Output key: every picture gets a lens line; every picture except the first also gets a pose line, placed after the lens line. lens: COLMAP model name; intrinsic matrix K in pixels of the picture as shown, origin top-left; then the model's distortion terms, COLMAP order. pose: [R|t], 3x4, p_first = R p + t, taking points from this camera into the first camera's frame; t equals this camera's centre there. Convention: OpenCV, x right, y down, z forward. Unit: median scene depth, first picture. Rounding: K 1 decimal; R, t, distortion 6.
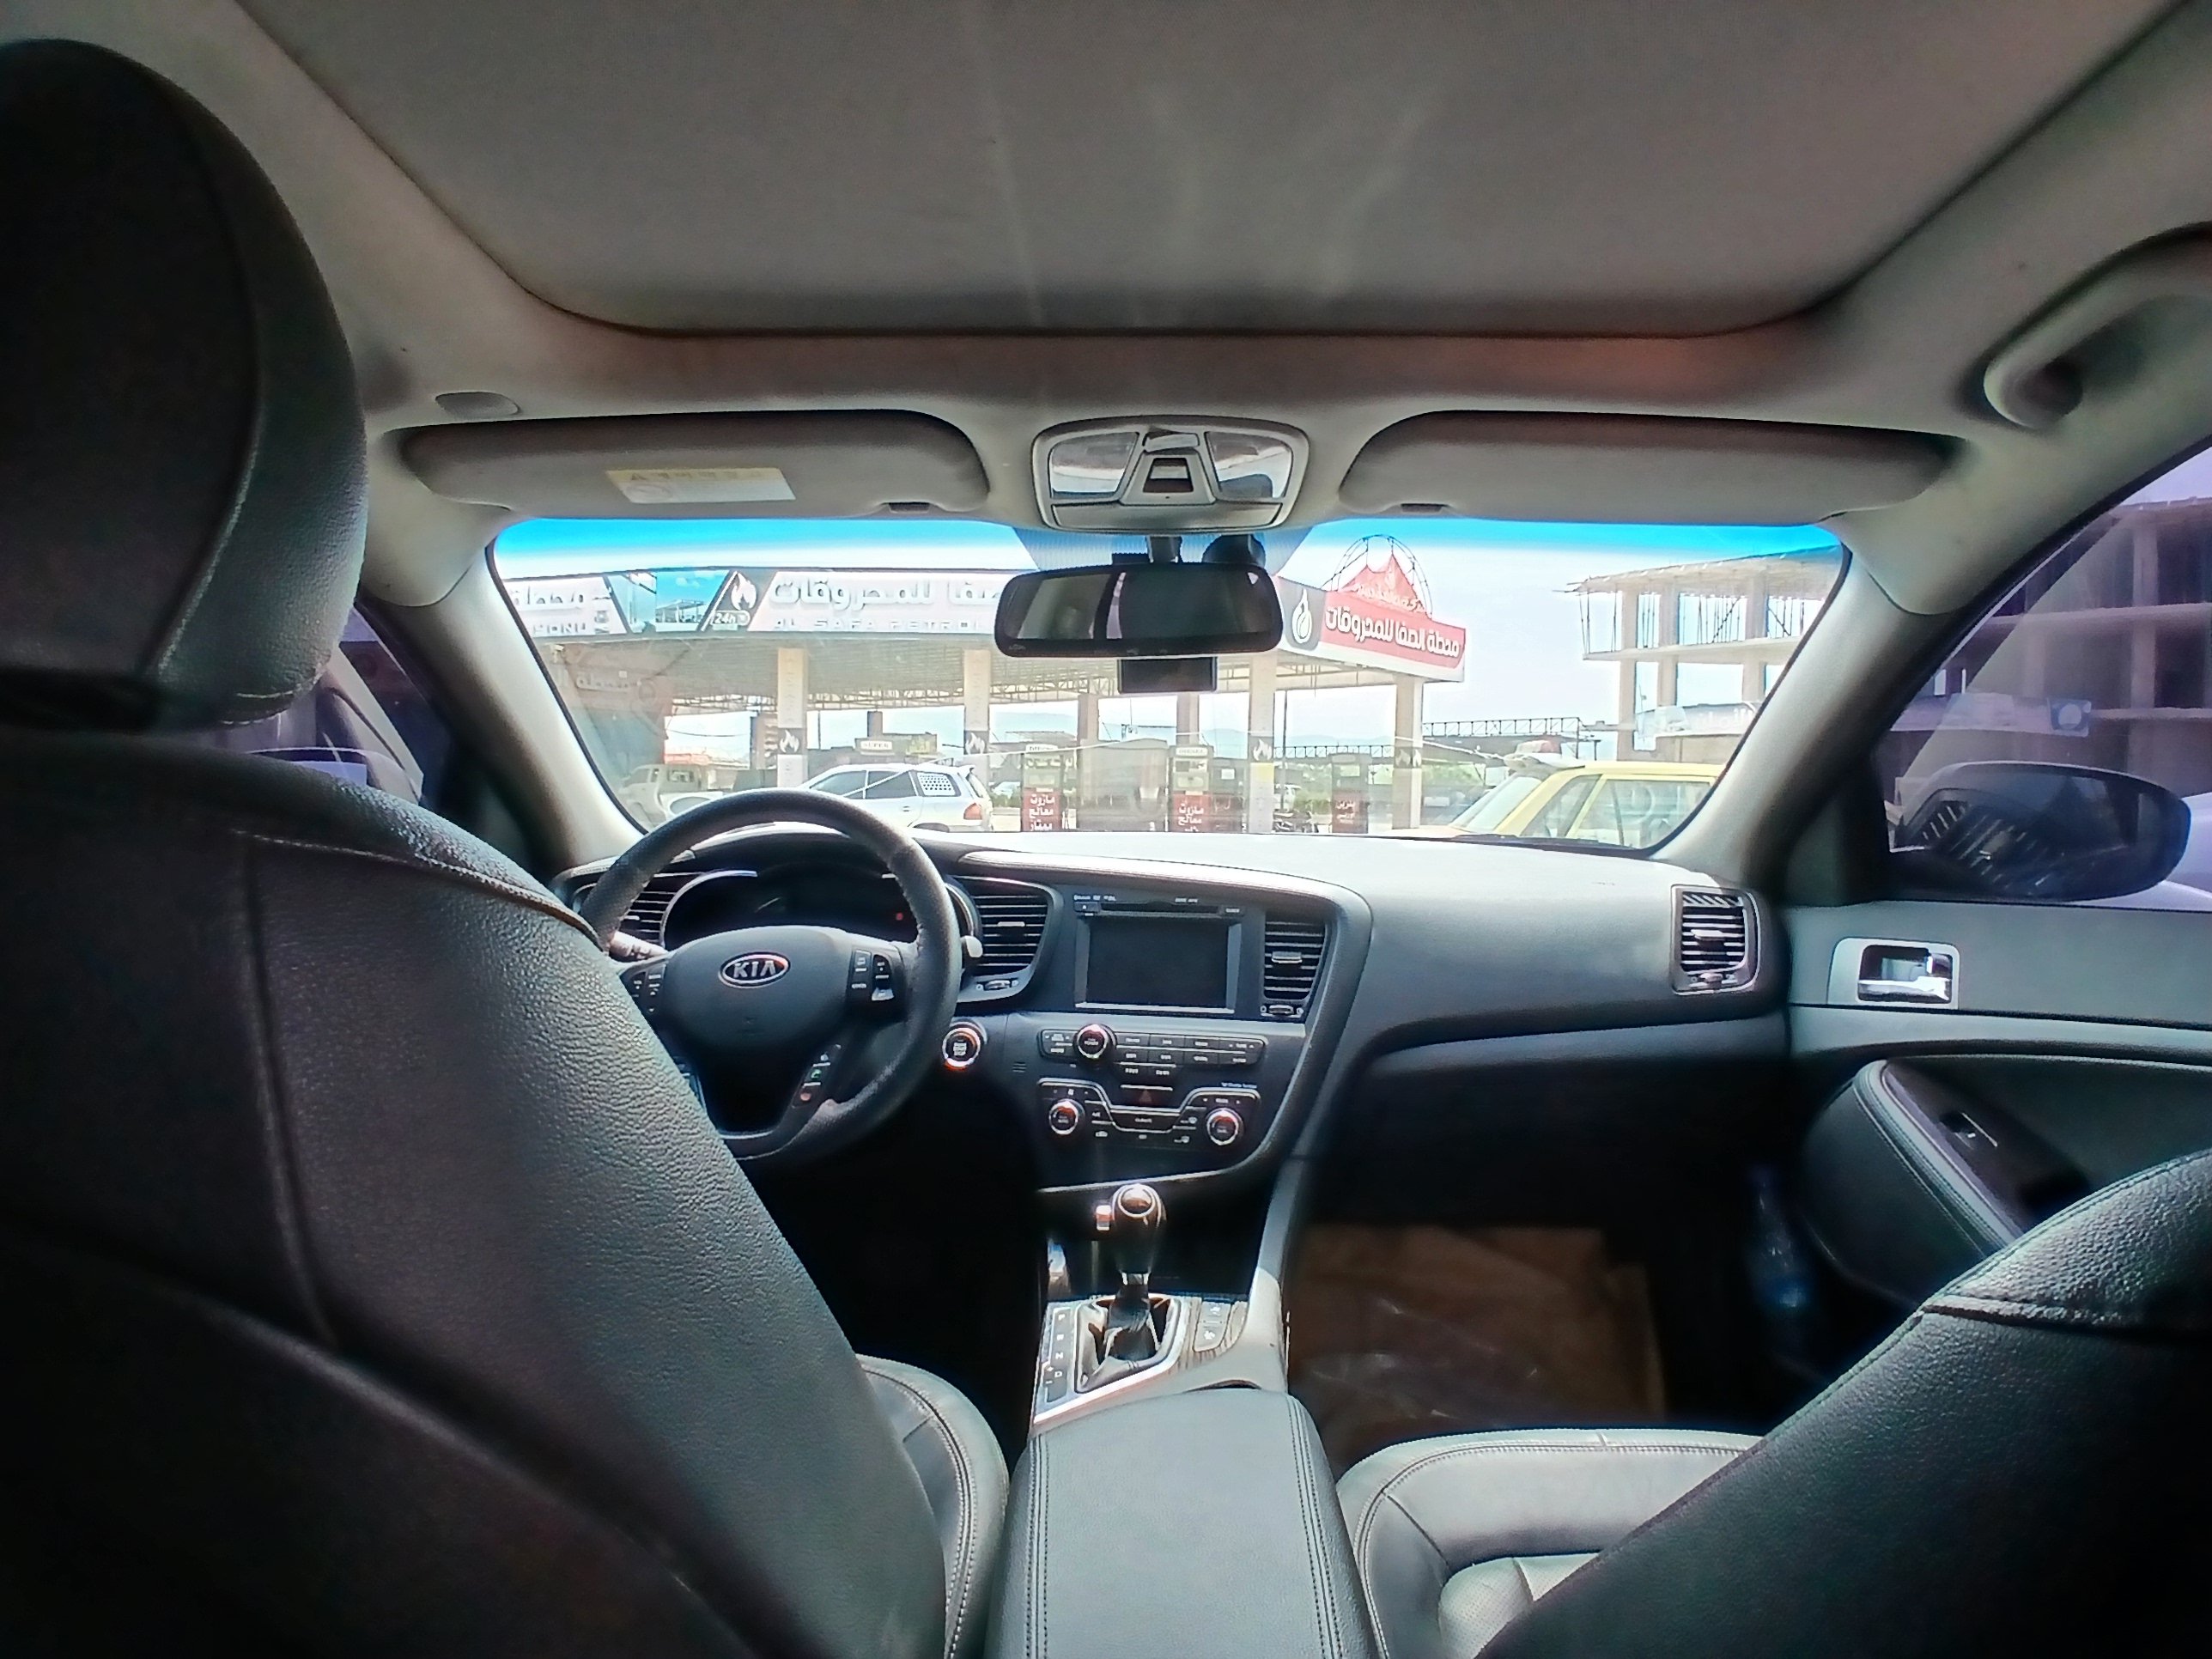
lens RADIAL K [[1082.2, 0, 1111.6], [0, 1082.2, 816.1], [0, 0, 1]] dist [0.020564, -0.047137]
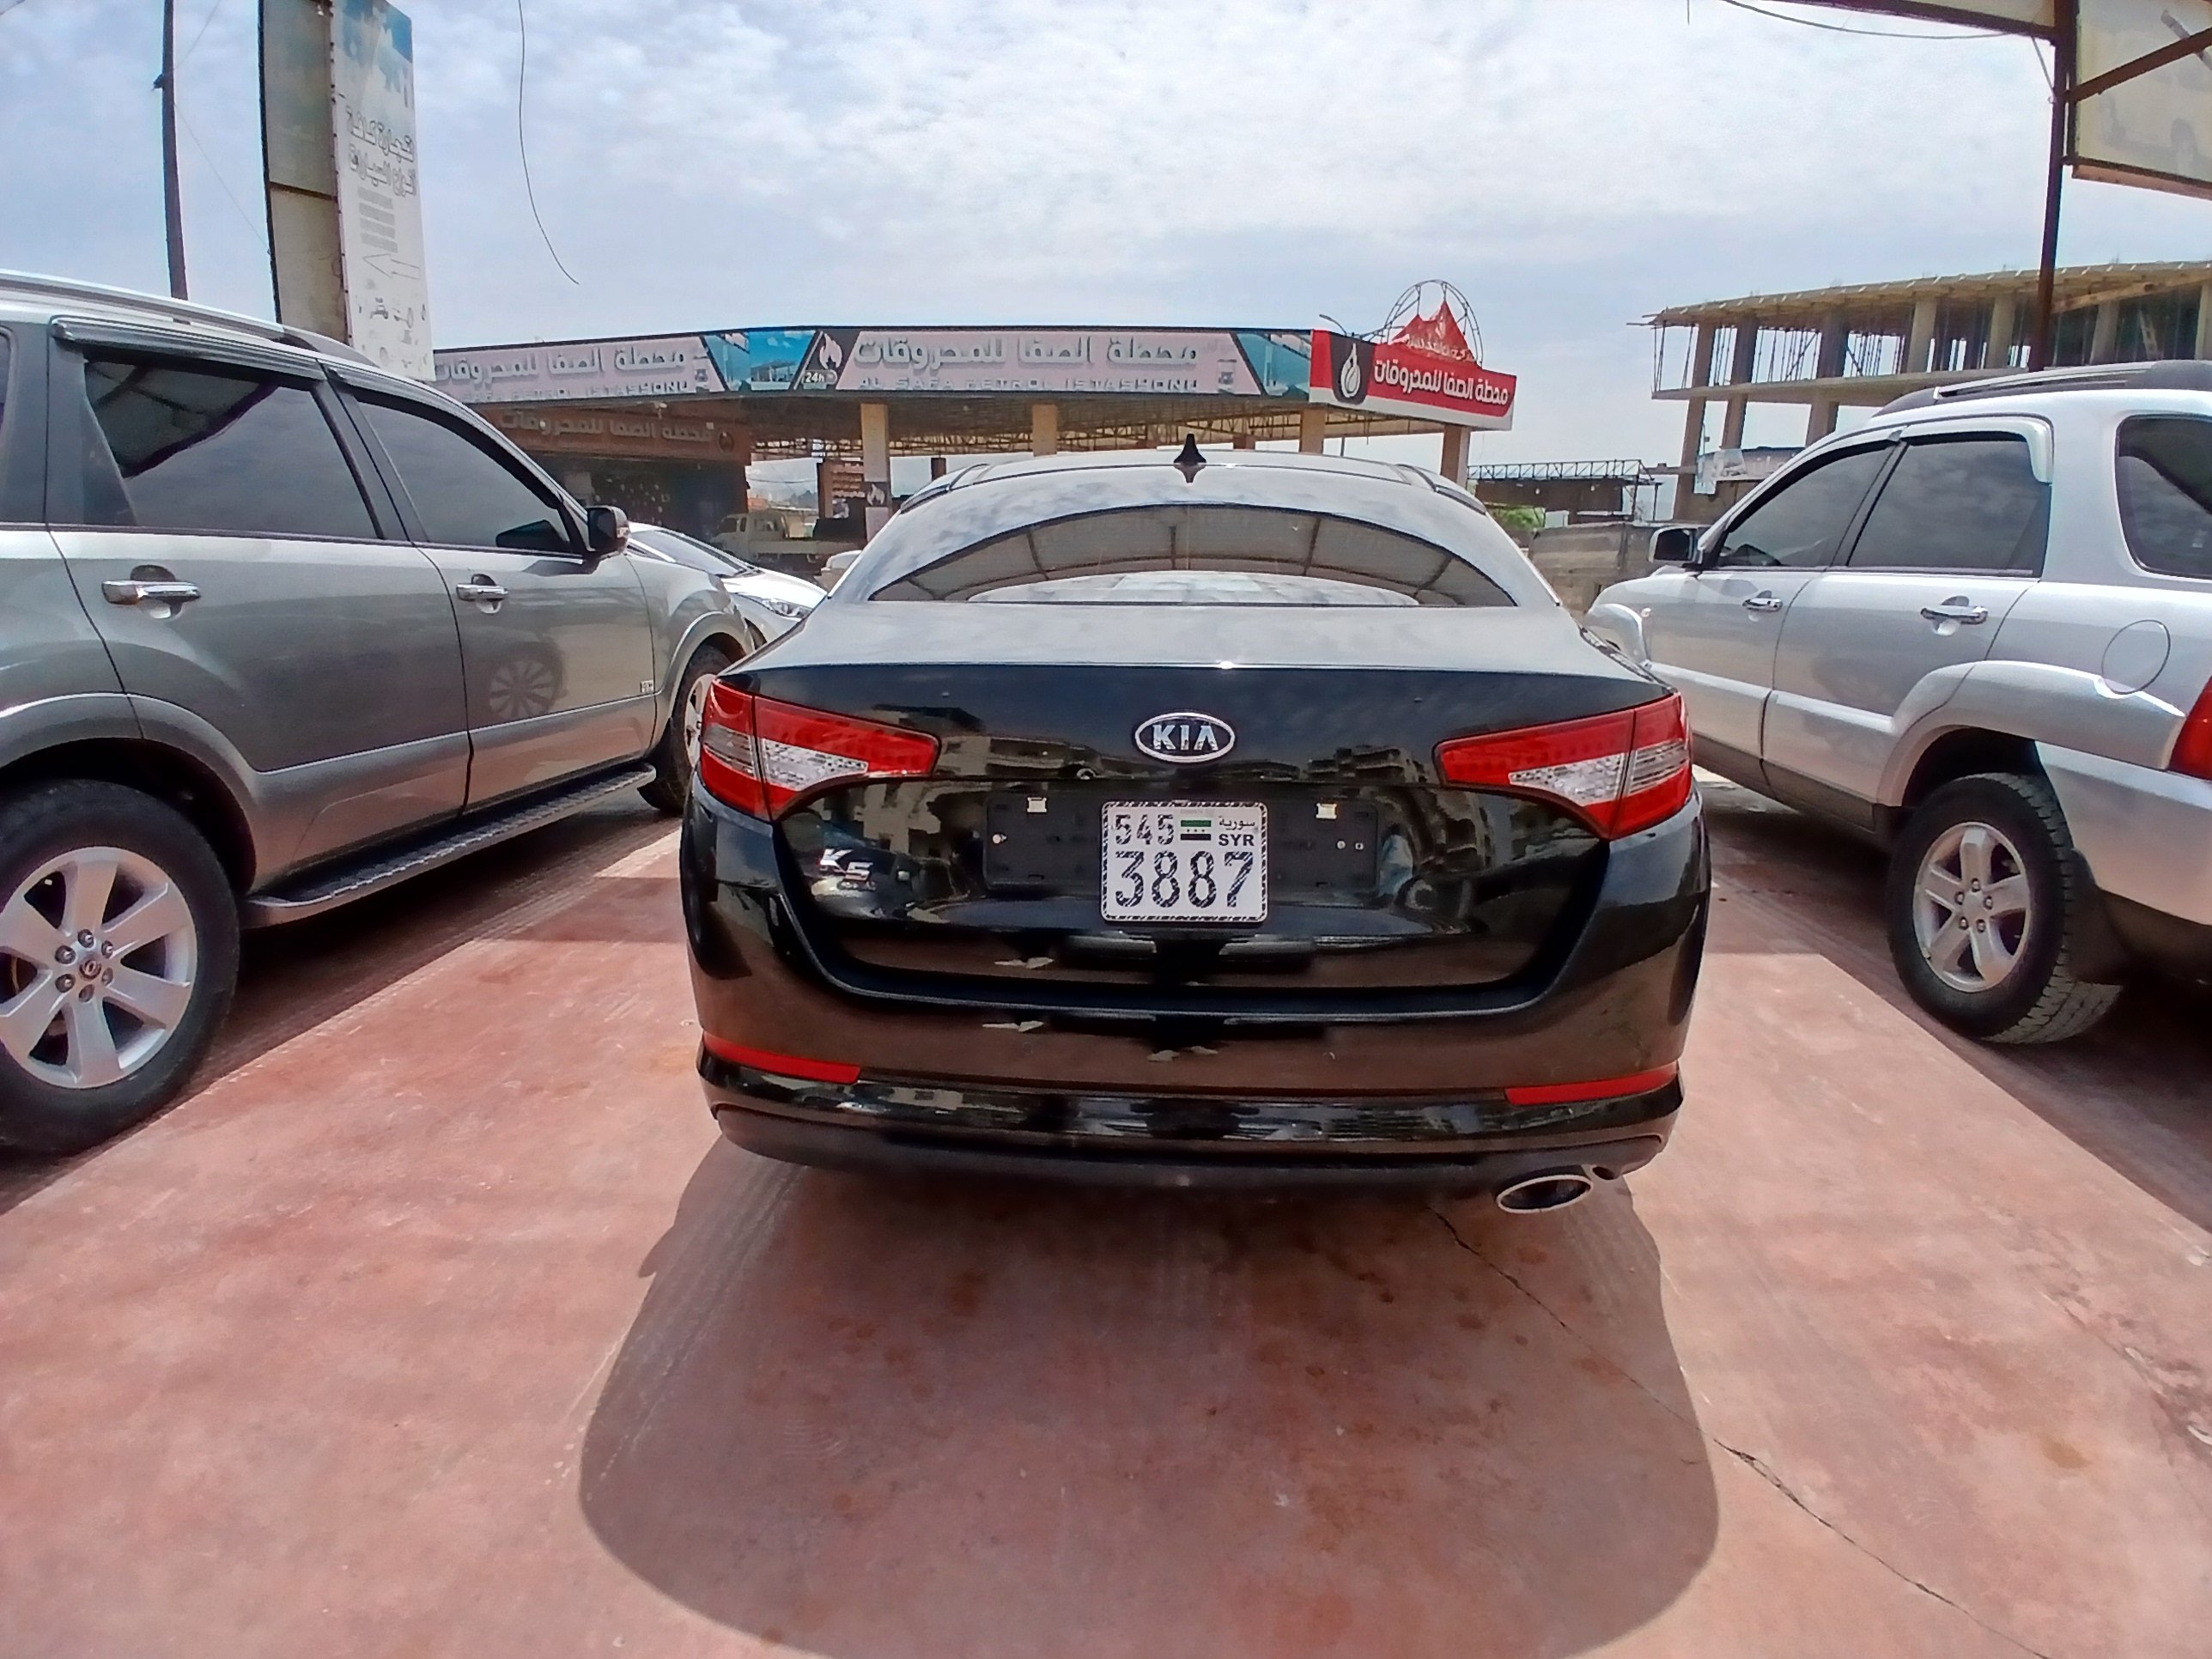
lens RADIAL K [[1082.2, 0, 1111.6], [0, 1082.2, 816.1], [0, 0, 1]] dist [0.020564, -0.047137]
pose [[0.998826, 0.012154, -0.046894, -0.002312], [-0.001007, 0.973011, 0.230755, -0.005154], [0.048433, -0.230436, 0.971881, -0.128923]]
